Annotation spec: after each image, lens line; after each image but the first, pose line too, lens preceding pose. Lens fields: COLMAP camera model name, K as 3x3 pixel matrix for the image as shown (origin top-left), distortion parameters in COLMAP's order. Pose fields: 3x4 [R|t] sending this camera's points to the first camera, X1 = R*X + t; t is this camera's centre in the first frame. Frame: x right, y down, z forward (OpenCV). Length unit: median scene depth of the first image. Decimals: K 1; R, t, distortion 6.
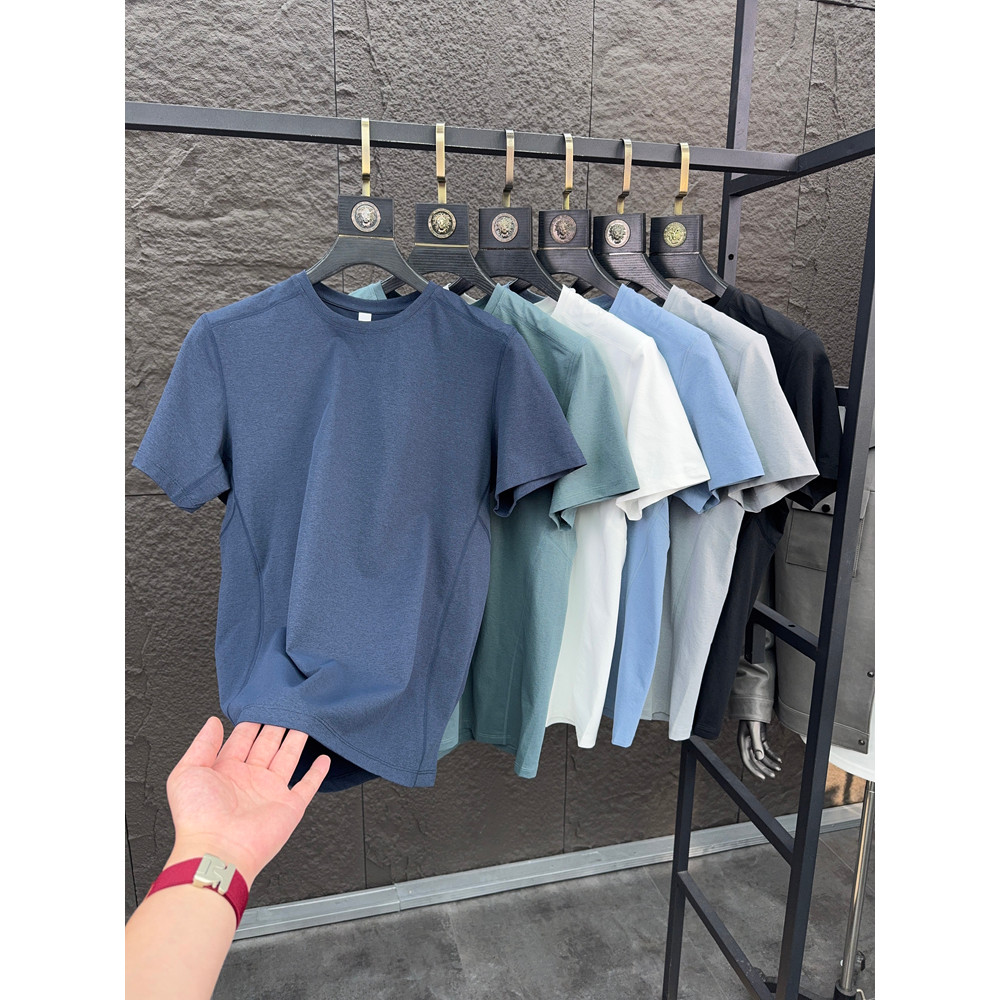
lens RADIAL K [[719.0, 0, 499.8], [0, 719.0, 505.2], [0, 0, 1]] dist [-0.006618, -0.008483]
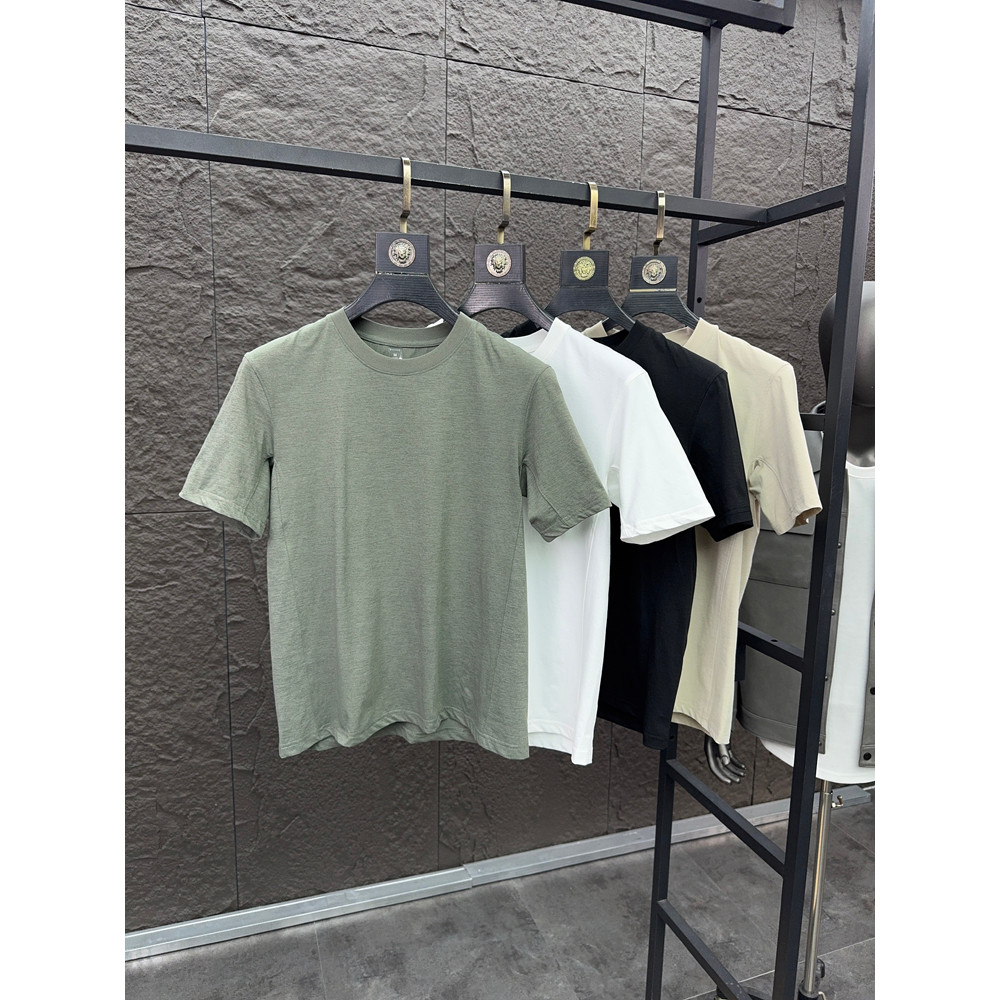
lens RADIAL K [[719.0, 0, 502.3], [0, 719.0, 500.5], [0, 0, 1]] dist [-0.006618, -0.008483]
pose [[0.996175, -0.001826, 0.087366, -0.214171], [0.008426, 0.997131, -0.075227, 0.058758], [-0.086978, 0.075676, 0.993332, -0.173911]]
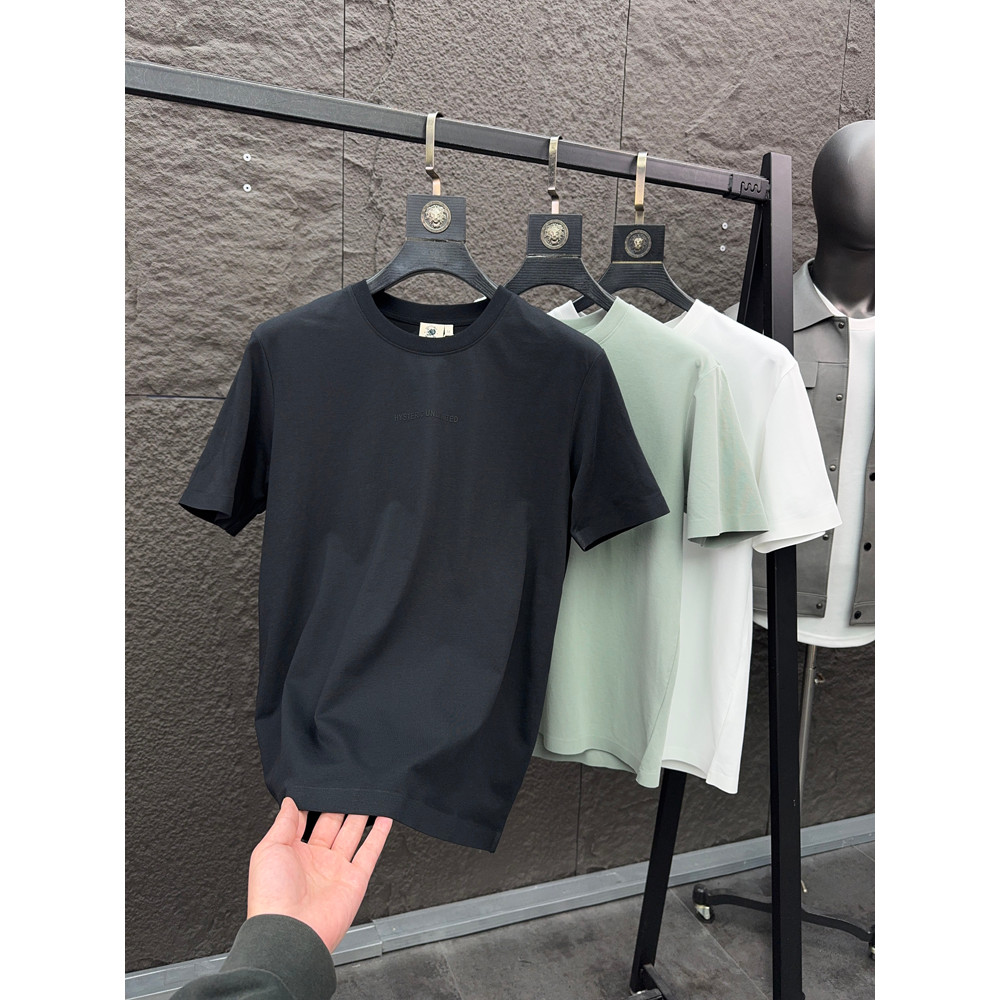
lens RADIAL K [[719.0, 0, 500.2], [0, 719.0, 499.6], [0, 0, 1]] dist [-0.006618, -0.008483]
pose [[0.994440, 0.014251, 0.104337, -0.113113], [-0.005625, 0.996575, -0.082508, 0.149750], [-0.105155, 0.081462, 0.991114, 0.188948]]
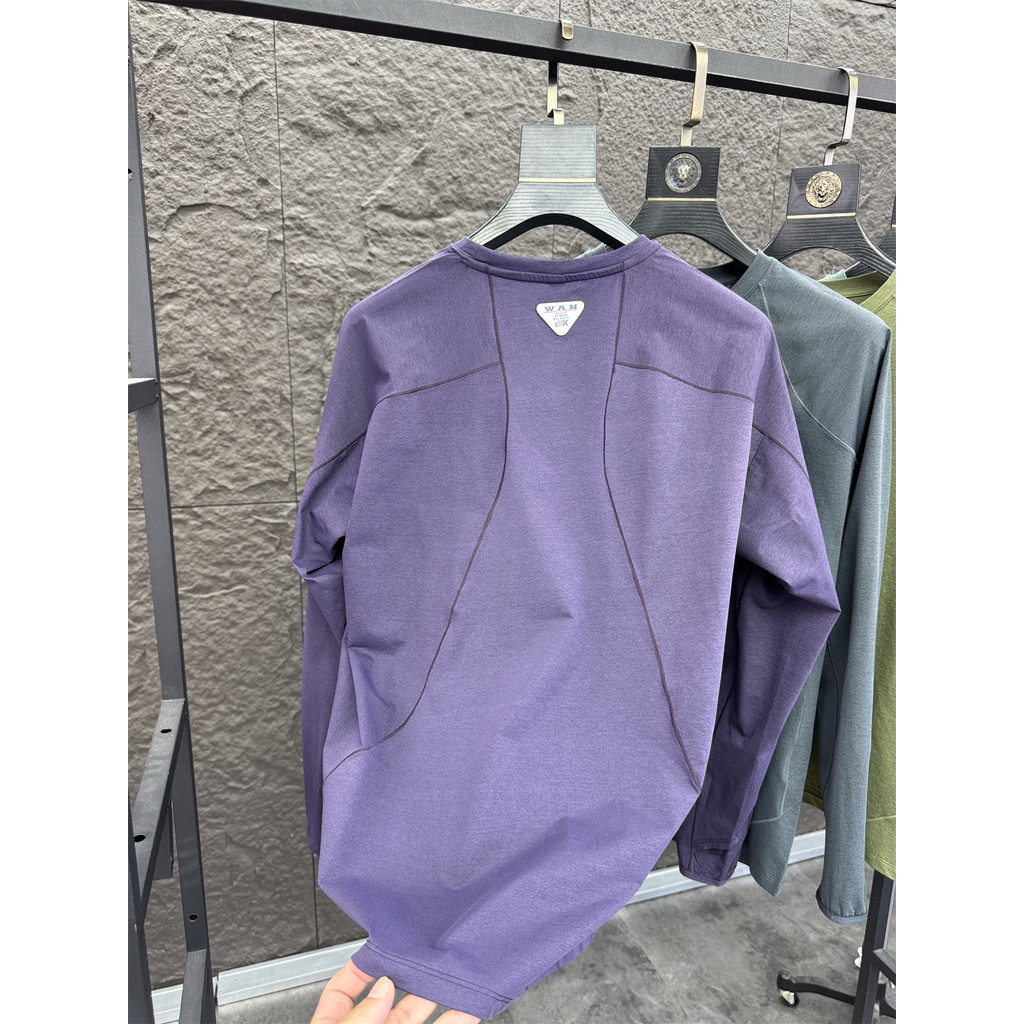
lens RADIAL K [[742.8, 0, 513.4], [0, 742.8, 515.9], [0, 0, 1]] dist [-0.011316, -0.003035]
pose [[0.996951, -0.010716, 0.077290, -0.335339], [0.011409, 0.999899, -0.008526, 0.018725], [-0.077191, 0.009382, 0.996972, -0.024261]]
